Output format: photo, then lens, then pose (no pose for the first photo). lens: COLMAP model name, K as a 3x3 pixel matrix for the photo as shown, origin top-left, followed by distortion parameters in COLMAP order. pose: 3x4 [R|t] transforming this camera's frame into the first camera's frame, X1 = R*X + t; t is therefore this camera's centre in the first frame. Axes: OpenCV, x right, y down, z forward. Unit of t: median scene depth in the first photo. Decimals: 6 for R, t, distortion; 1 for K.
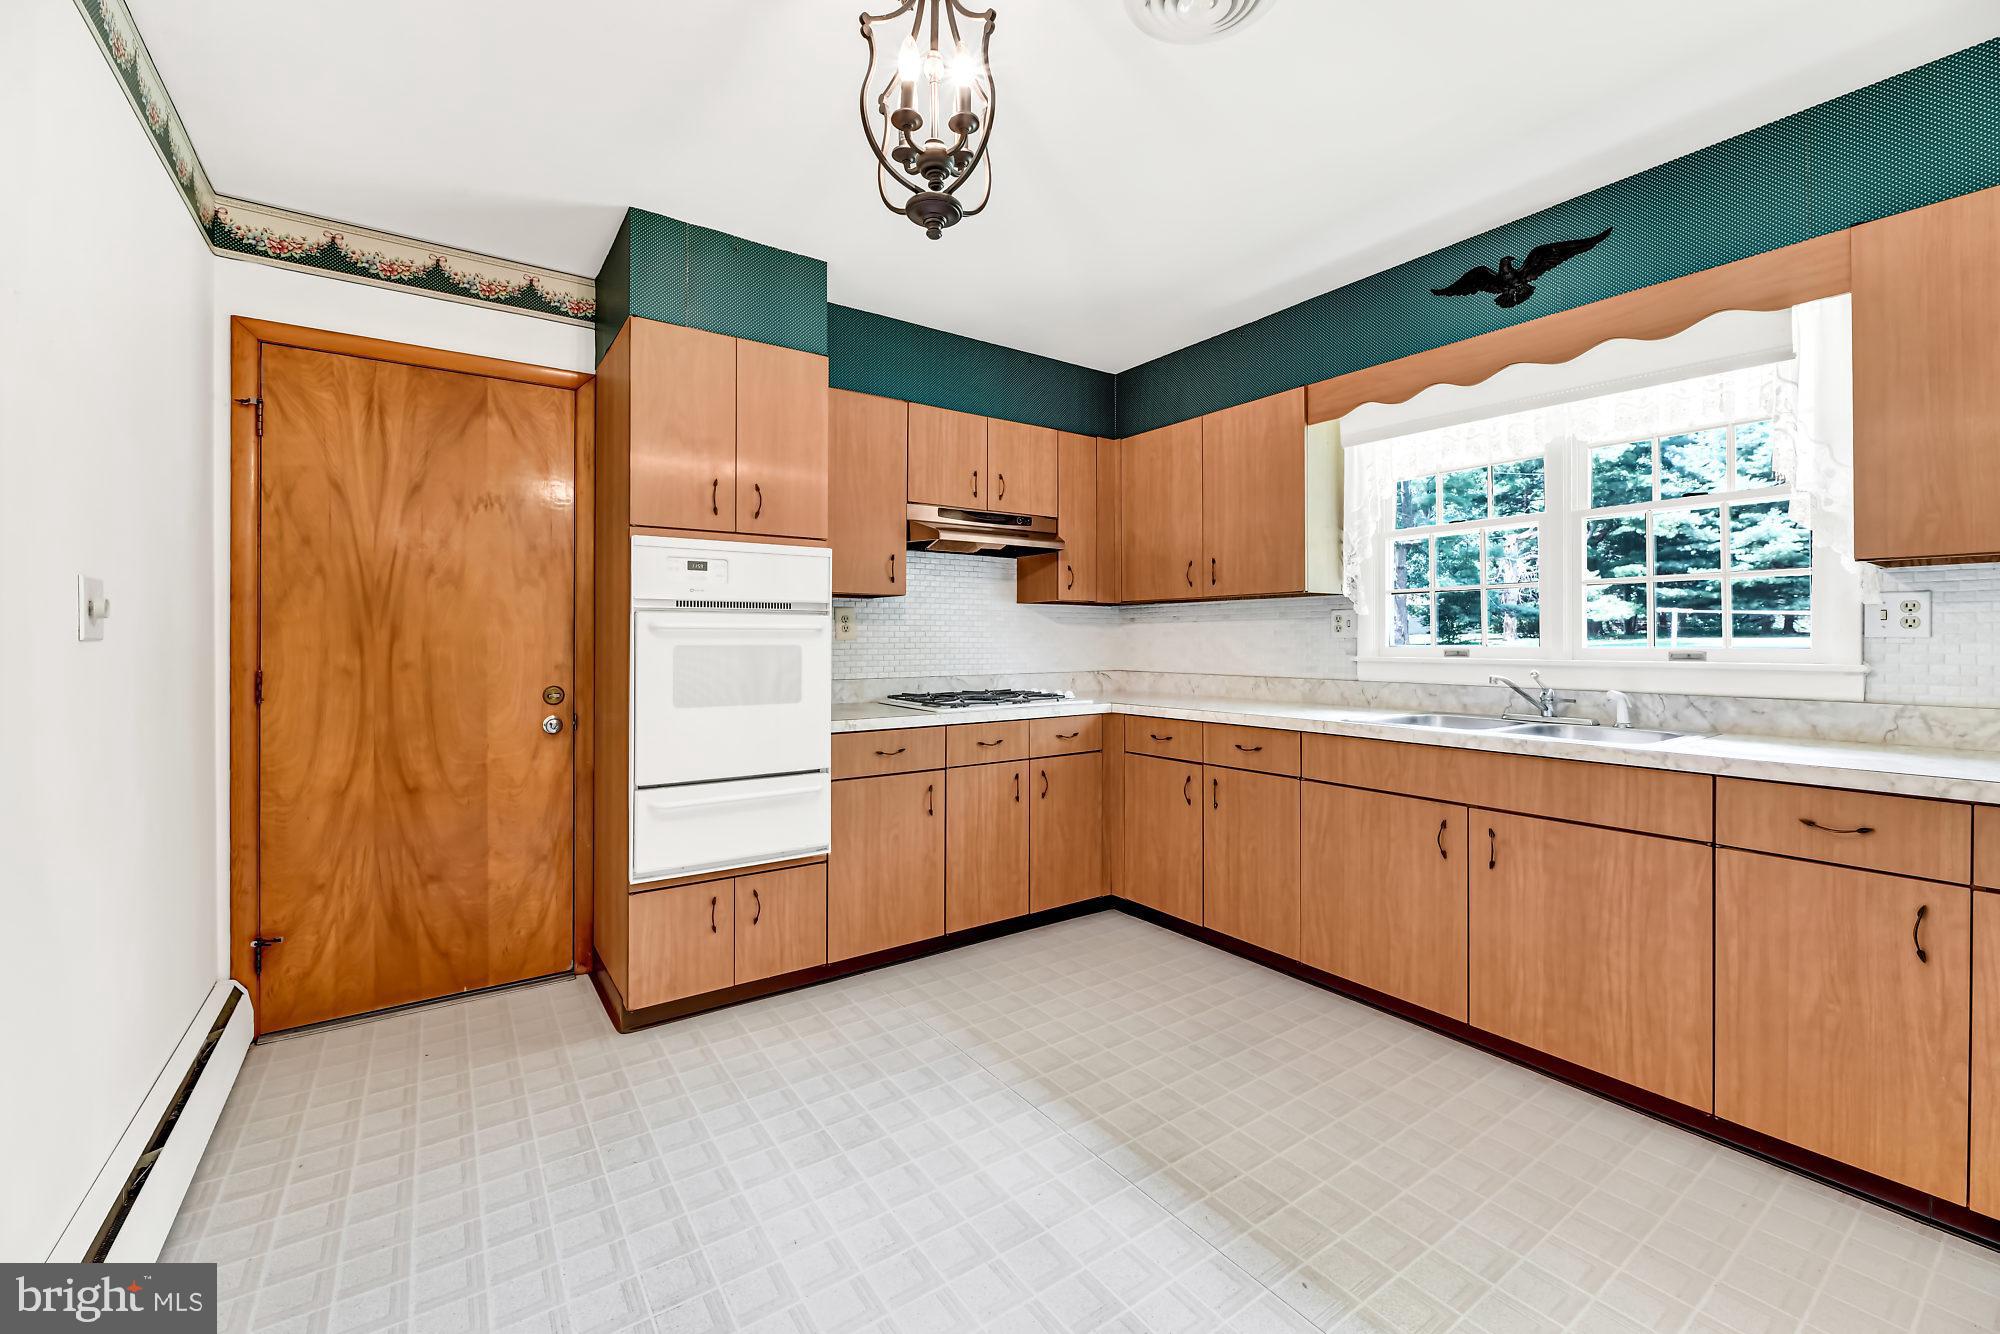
lens RADIAL K [[818.1, 0, 991.5], [0, 818.1, 635.7], [0, 0, 1]] dist [0.000781, -0.003354]
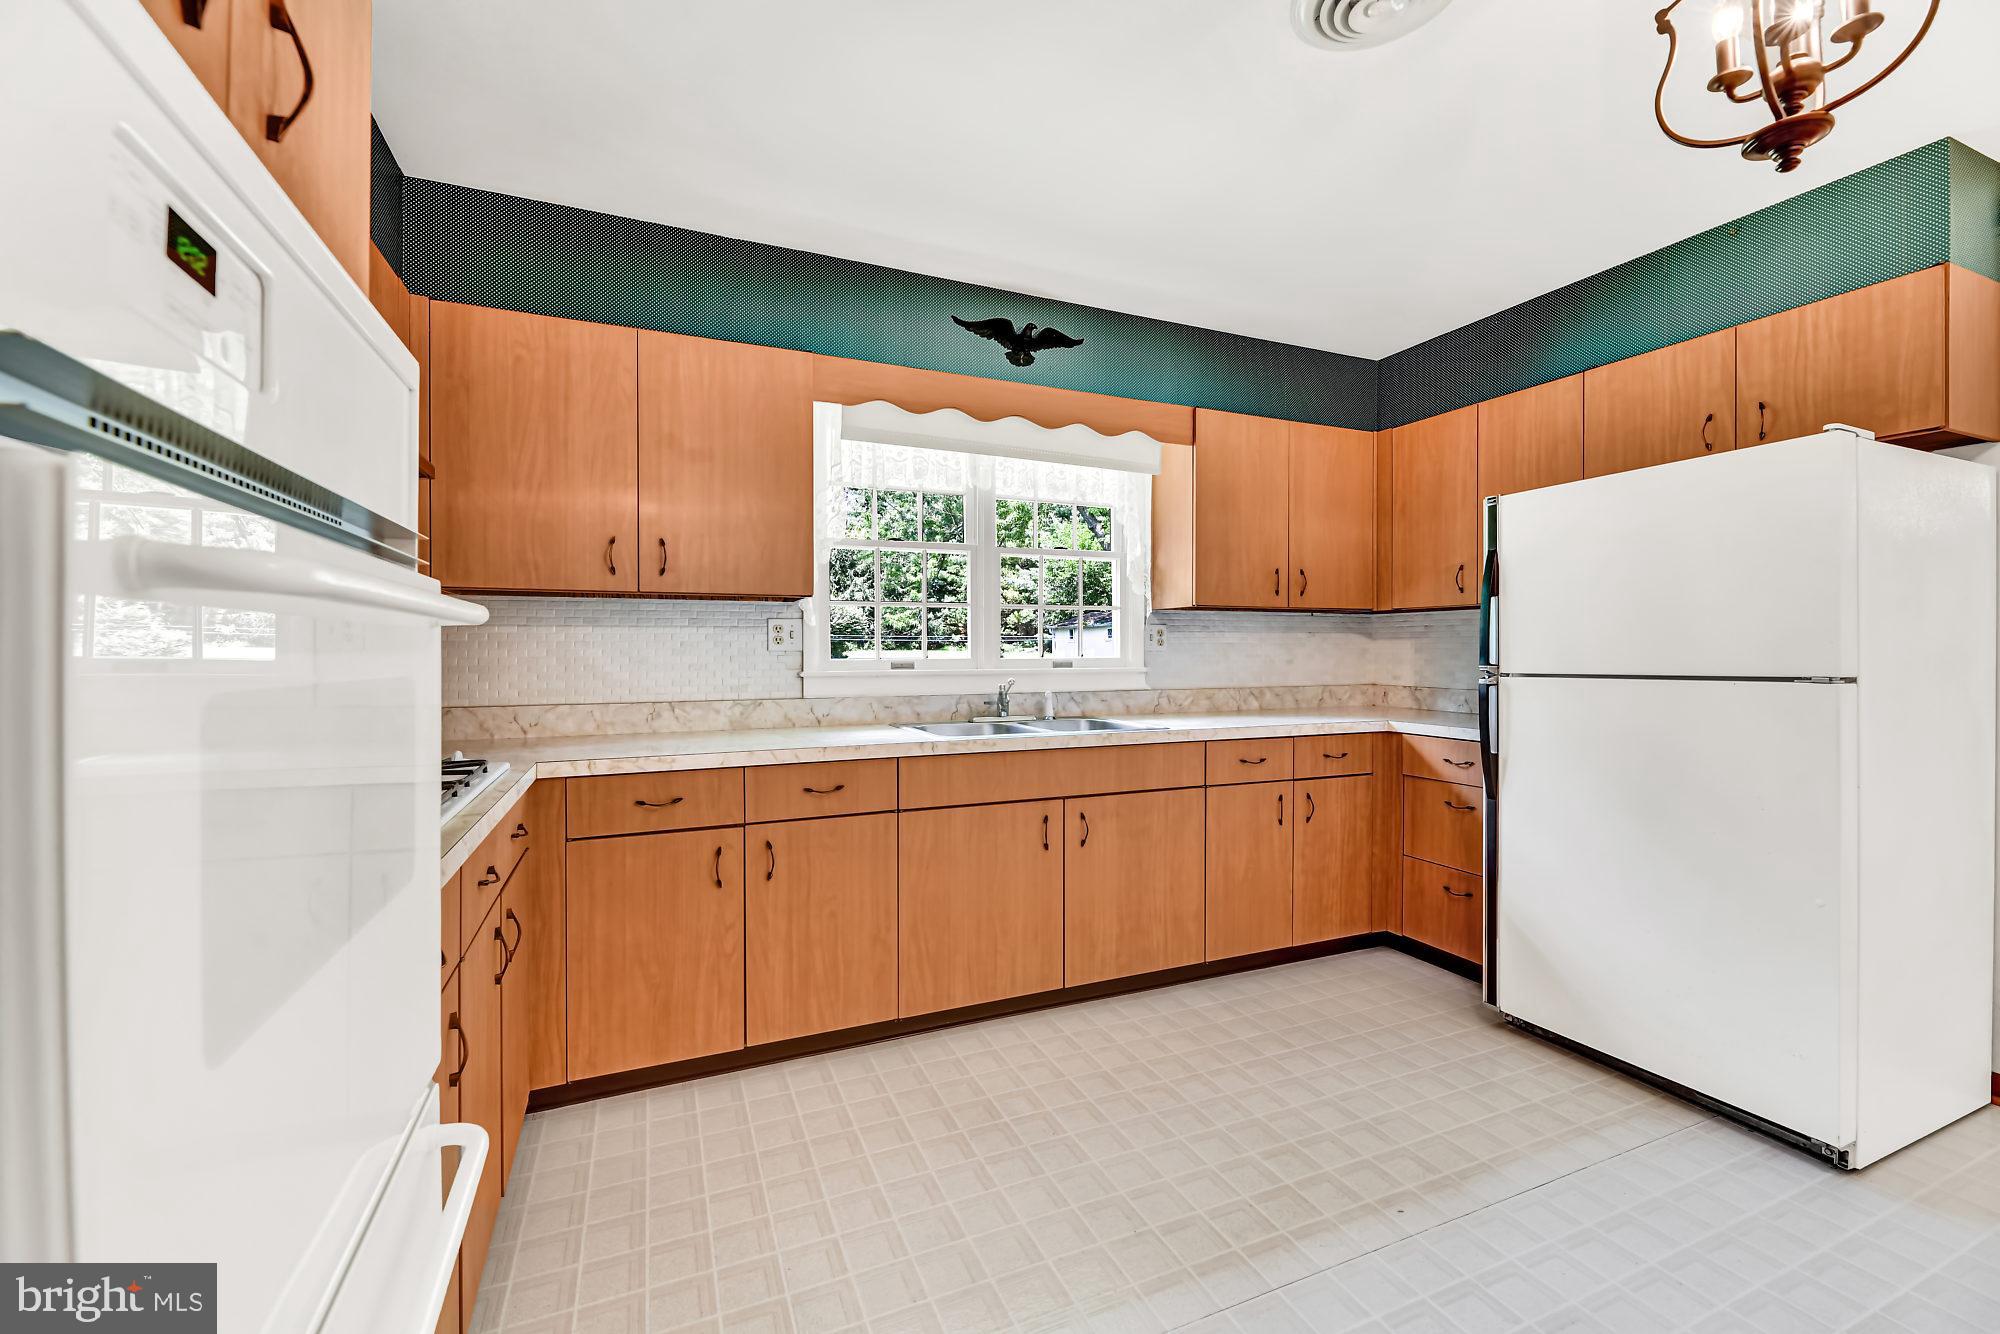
lens RADIAL K [[818.1, 0, 995.0], [0, 818.1, 656.0], [0, 0, 1]] dist [0.000781, -0.003354]
pose [[0.189532, -0.004655, 0.981864, -0.434799], [-0.002125, 0.999984, 0.005151, 0.003354], [-0.981872, -0.003063, 0.189519, 0.685985]]
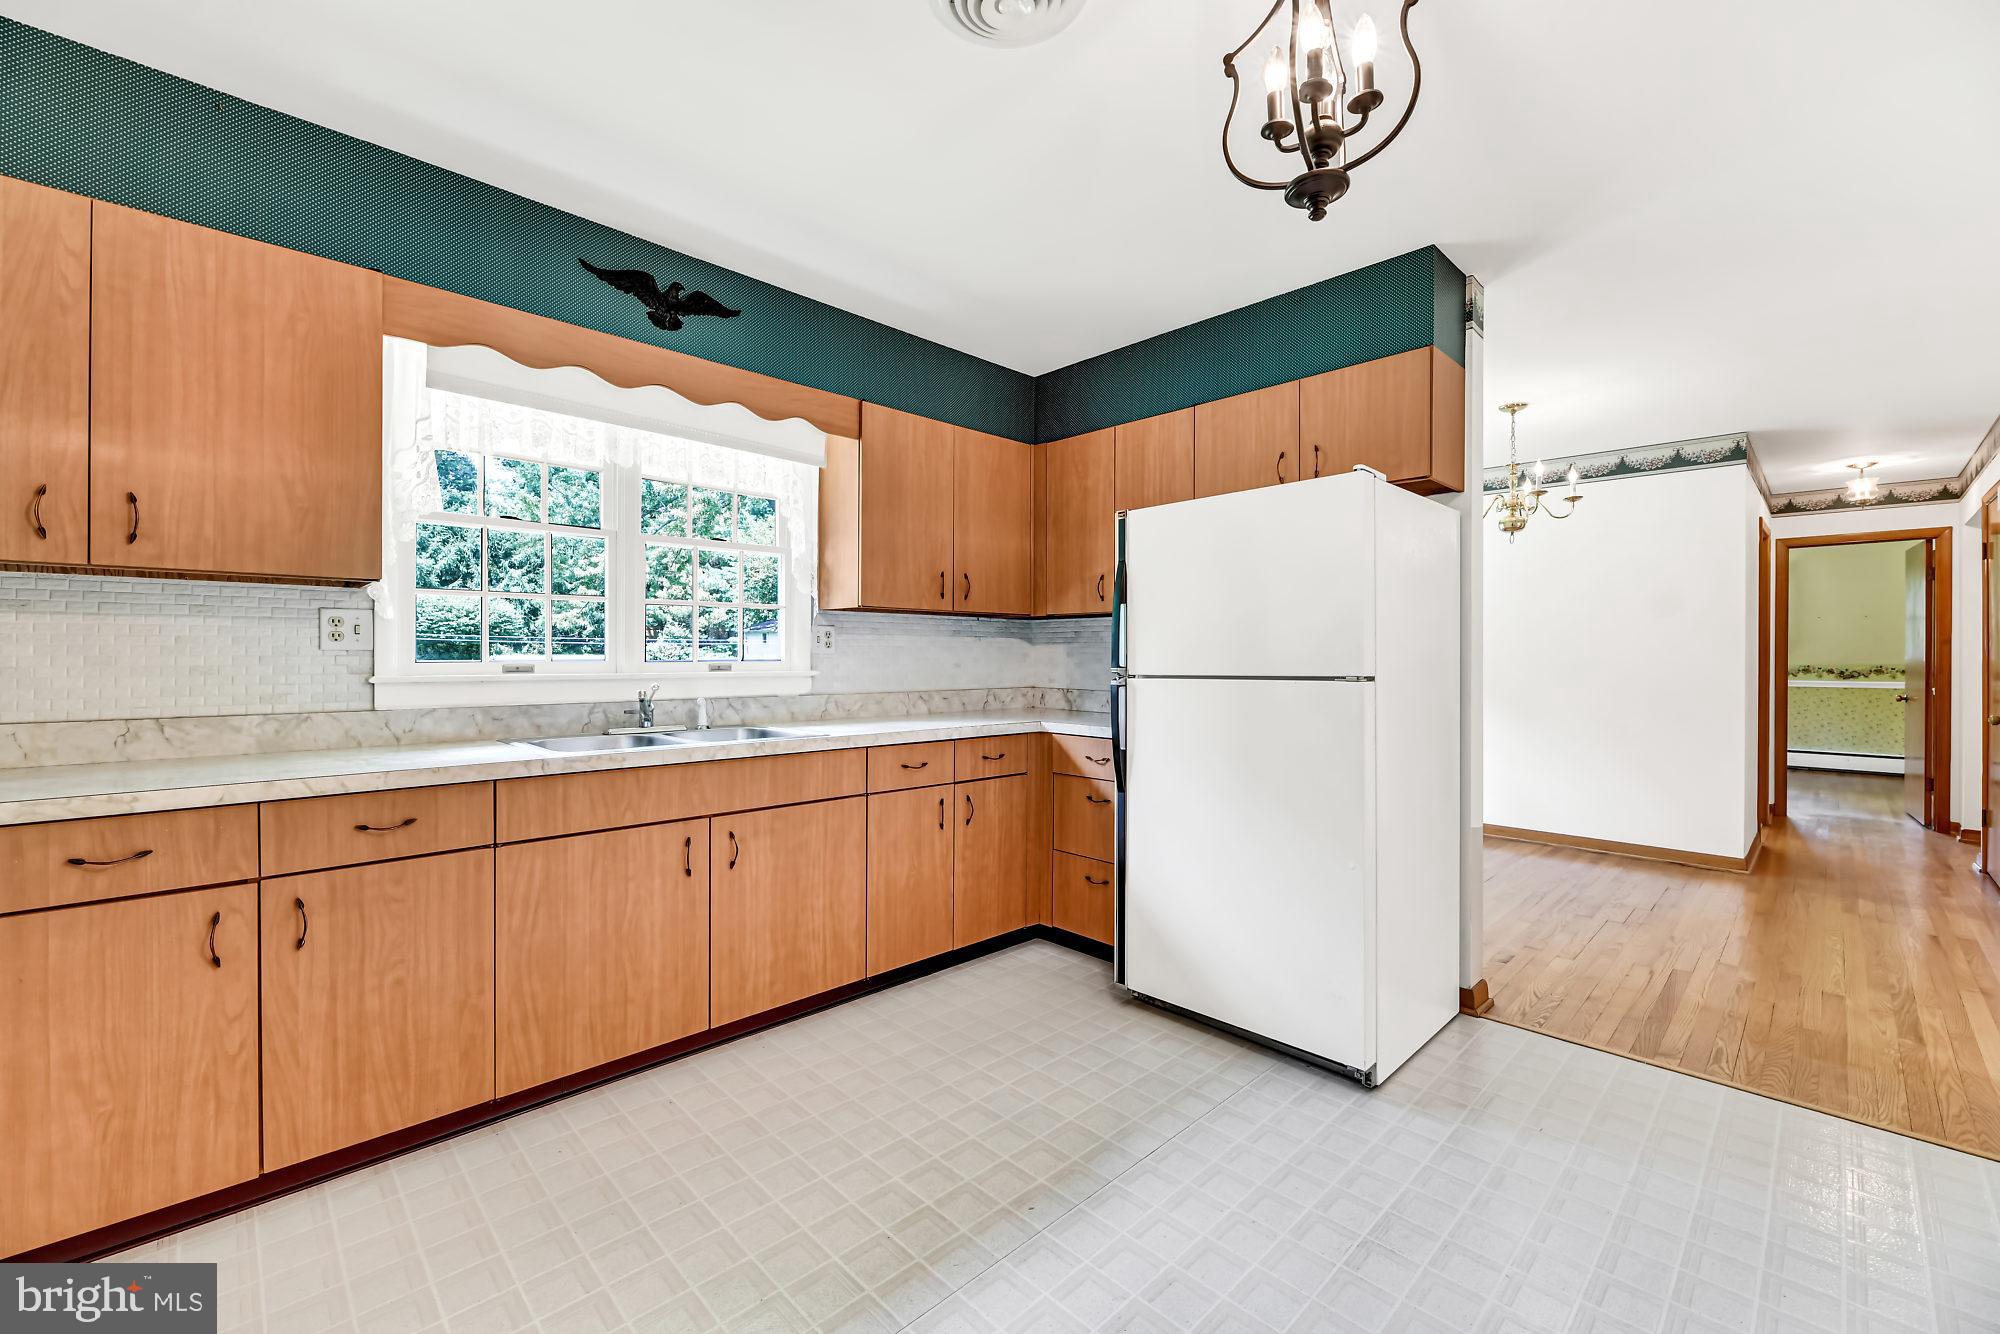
lens RADIAL K [[818.1, 0, 1023.1], [0, 818.1, 656.1], [0, 0, 1]] dist [0.000781, -0.003354]
pose [[-0.196614, 0.002365, 0.980478, -0.395007], [-0.008005, 0.999960, -0.004017, 0.006440], [-0.980448, -0.008639, -0.196588, 0.645426]]
